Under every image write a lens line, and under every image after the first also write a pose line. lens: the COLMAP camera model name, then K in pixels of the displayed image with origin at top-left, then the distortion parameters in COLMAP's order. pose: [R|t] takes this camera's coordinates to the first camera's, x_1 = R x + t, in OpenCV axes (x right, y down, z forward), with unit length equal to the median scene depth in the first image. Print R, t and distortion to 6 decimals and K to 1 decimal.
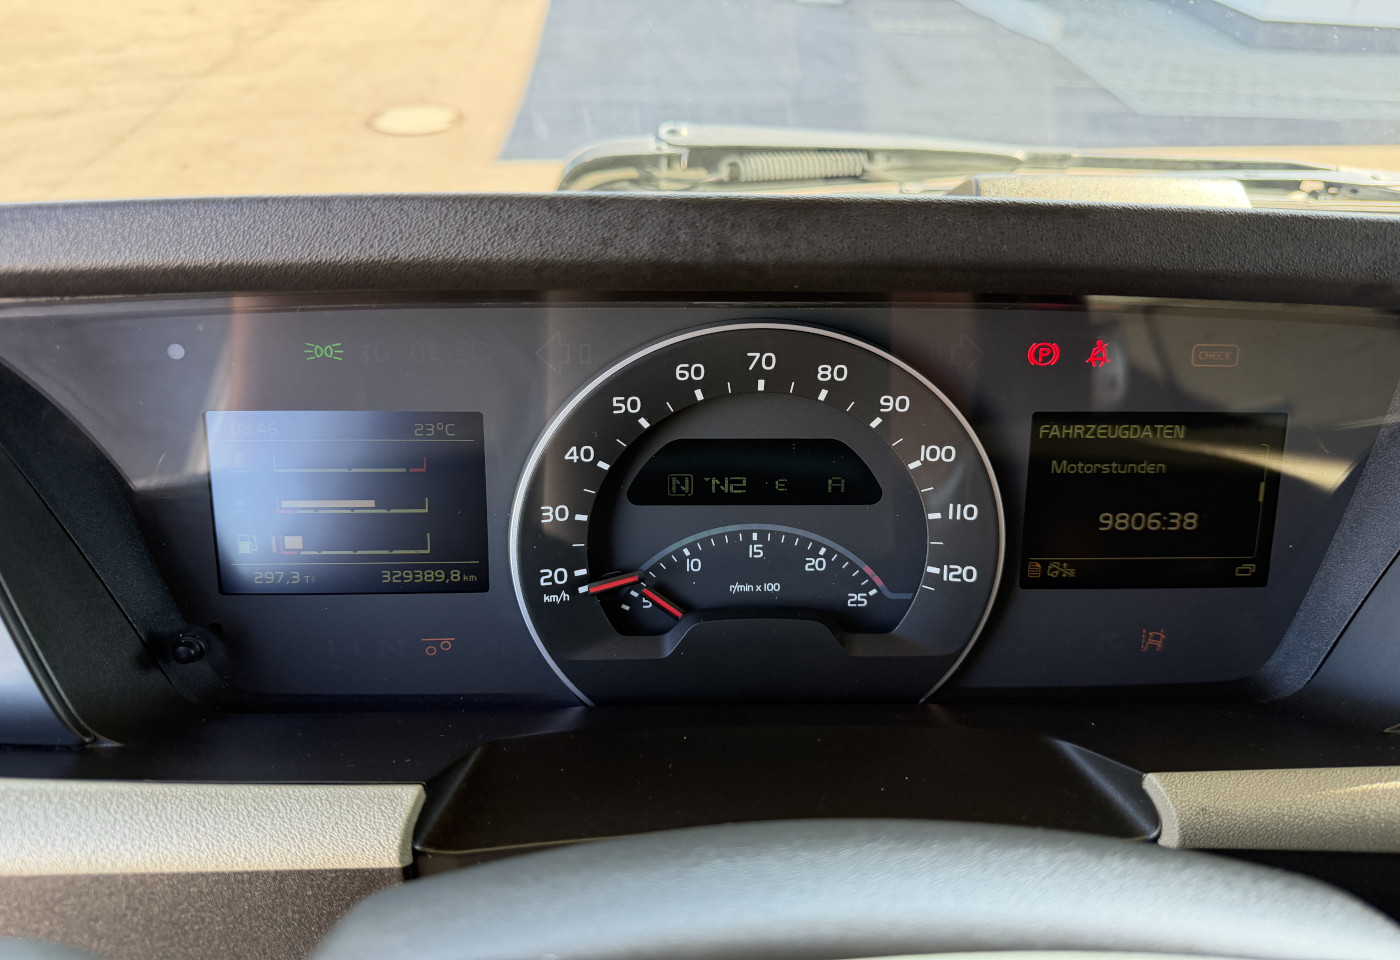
lens RADIAL K [[996.9, 0, 697.6], [0, 996.9, 447.7], [0, 0, 1]] dist [0.002527, -0.033800]
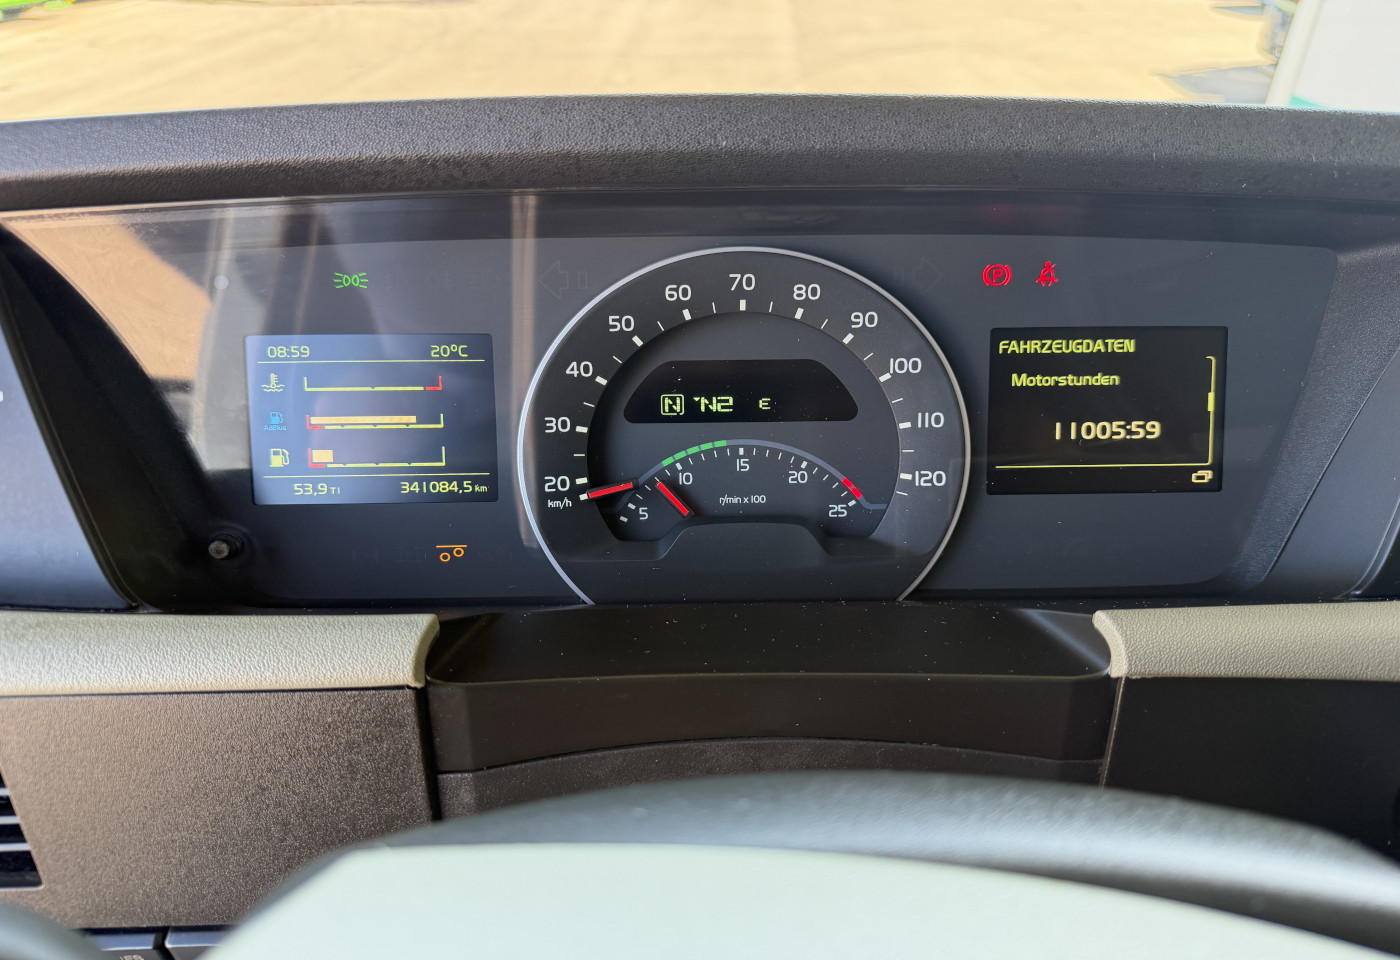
lens RADIAL K [[996.5, 0, 700.0], [0, 996.5, 480.0], [0, 0, 1]] dist [0.009269, -0.002744]
pose [[0.999661, -0.015155, -0.021166, 0.036001], [0.013421, 0.996719, -0.079825, 0.214527], [0.022306, 0.079514, 0.996584, -0.087835]]
